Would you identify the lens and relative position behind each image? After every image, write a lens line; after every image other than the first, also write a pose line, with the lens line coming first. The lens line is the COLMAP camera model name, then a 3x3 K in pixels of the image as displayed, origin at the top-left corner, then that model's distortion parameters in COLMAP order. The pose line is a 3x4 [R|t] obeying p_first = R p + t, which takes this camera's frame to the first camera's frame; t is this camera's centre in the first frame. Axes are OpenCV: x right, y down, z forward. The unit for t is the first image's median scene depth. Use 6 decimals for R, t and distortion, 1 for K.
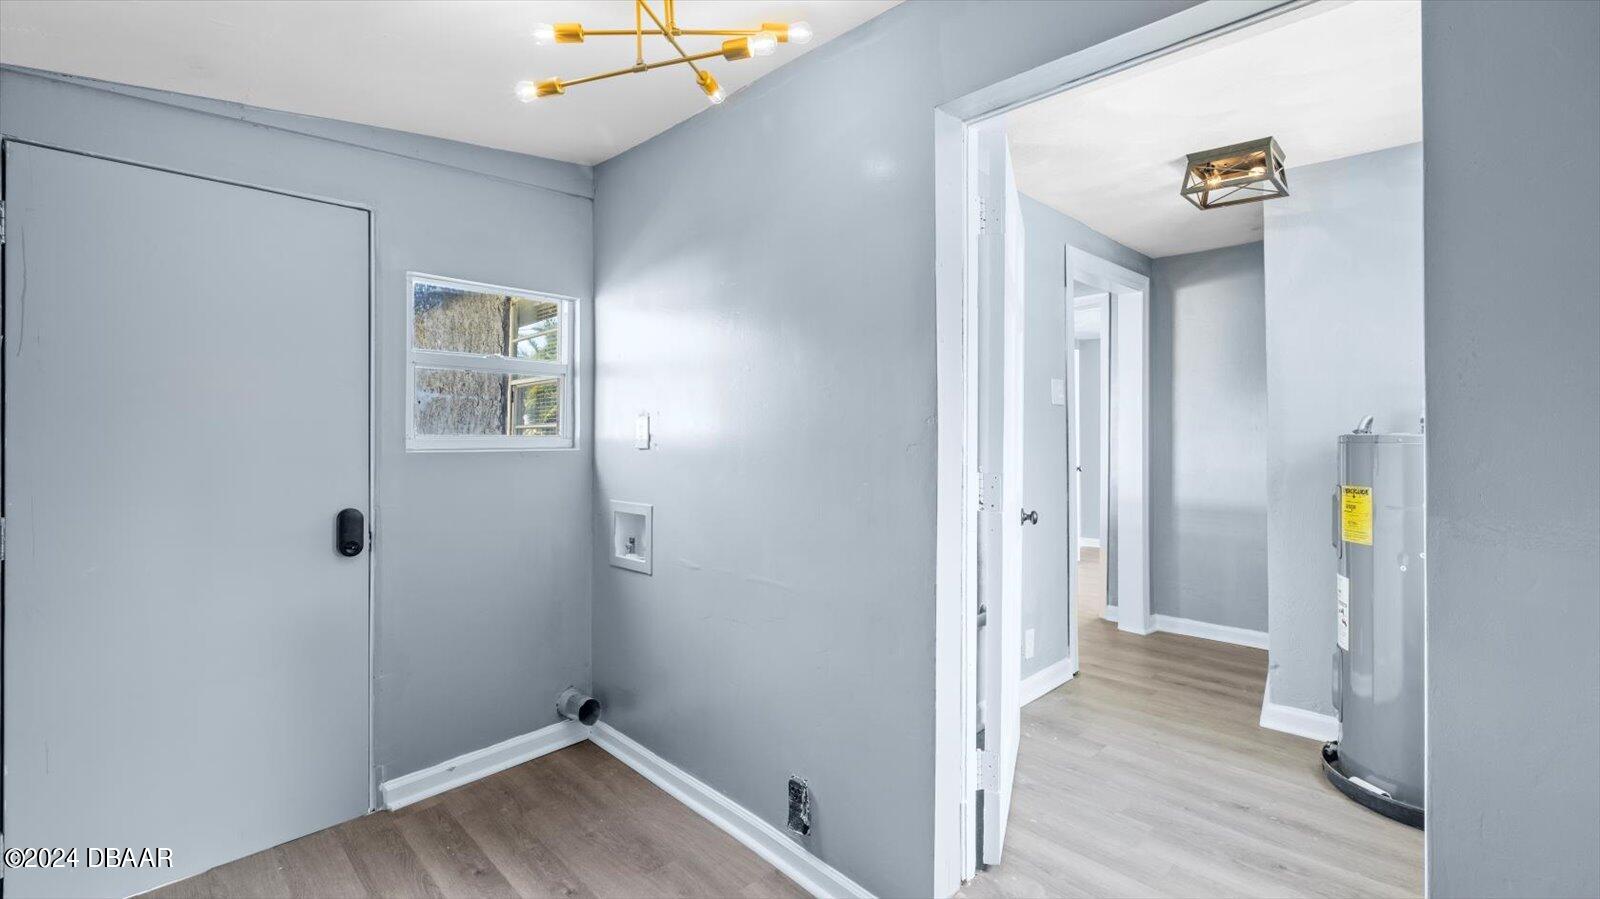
lens RADIAL K [[674.2, 0, 802.8], [0, 674.2, 448.1], [0, 0, 1]] dist [0.003824, 0.000225]
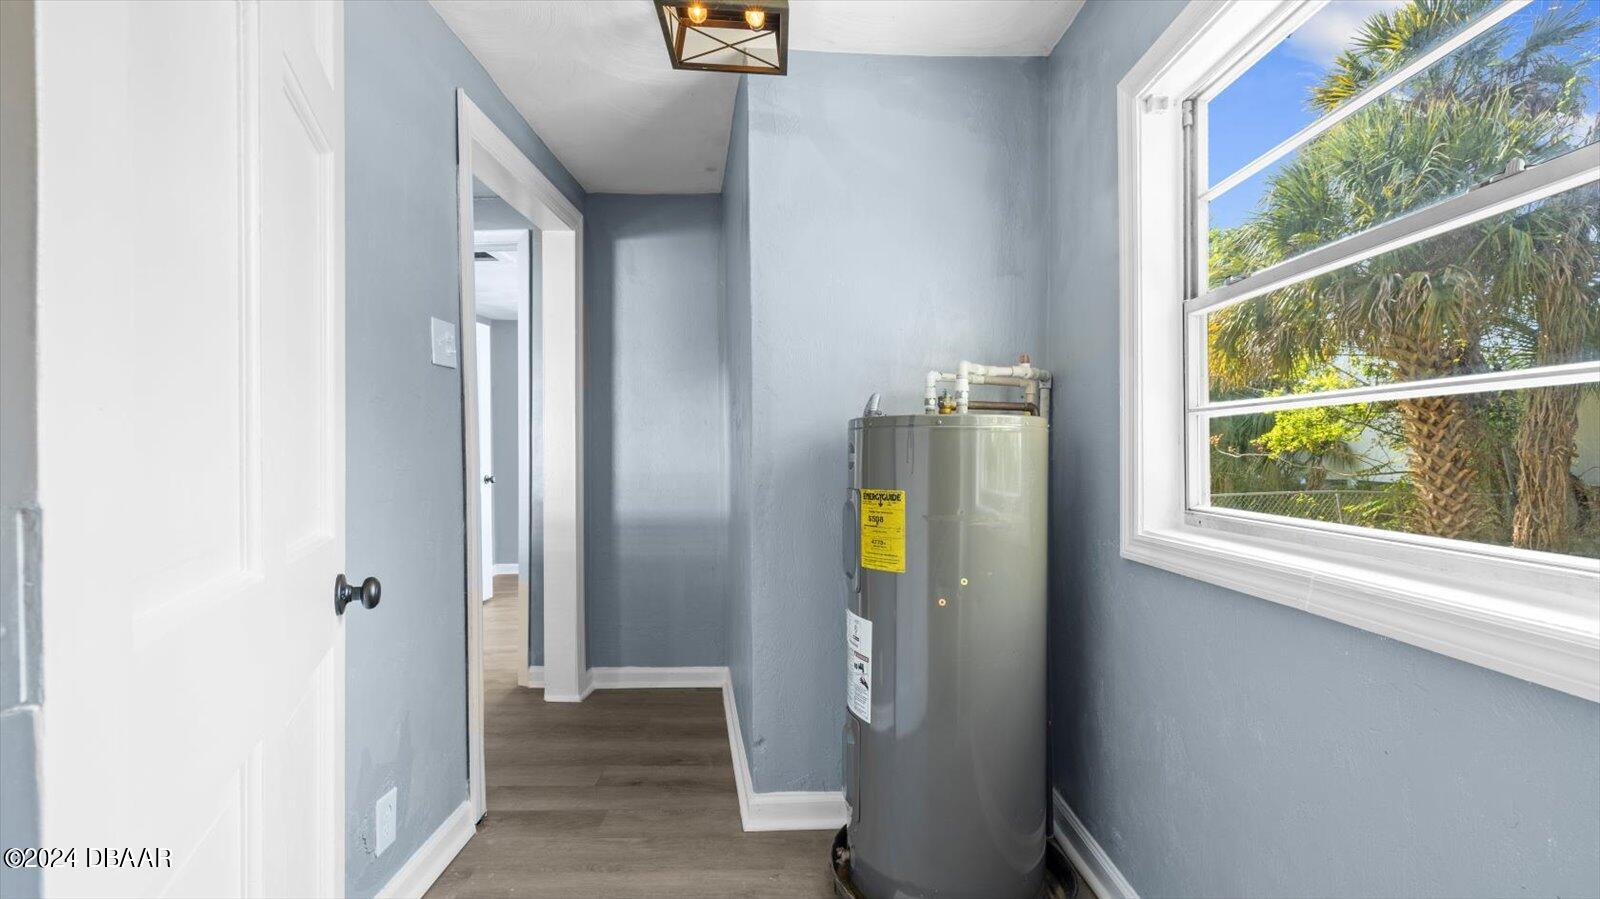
lens RADIAL K [[674.2, 0, 802.8], [0, 674.2, 448.1], [0, 0, 1]] dist [0.003824, 0.000225]
pose [[0.685342, 0.000736, 0.728221, 0.166980], [0.010992, 0.999875, -0.011356, 0.013541], [-0.728138, 0.015787, 0.685249, 0.383272]]
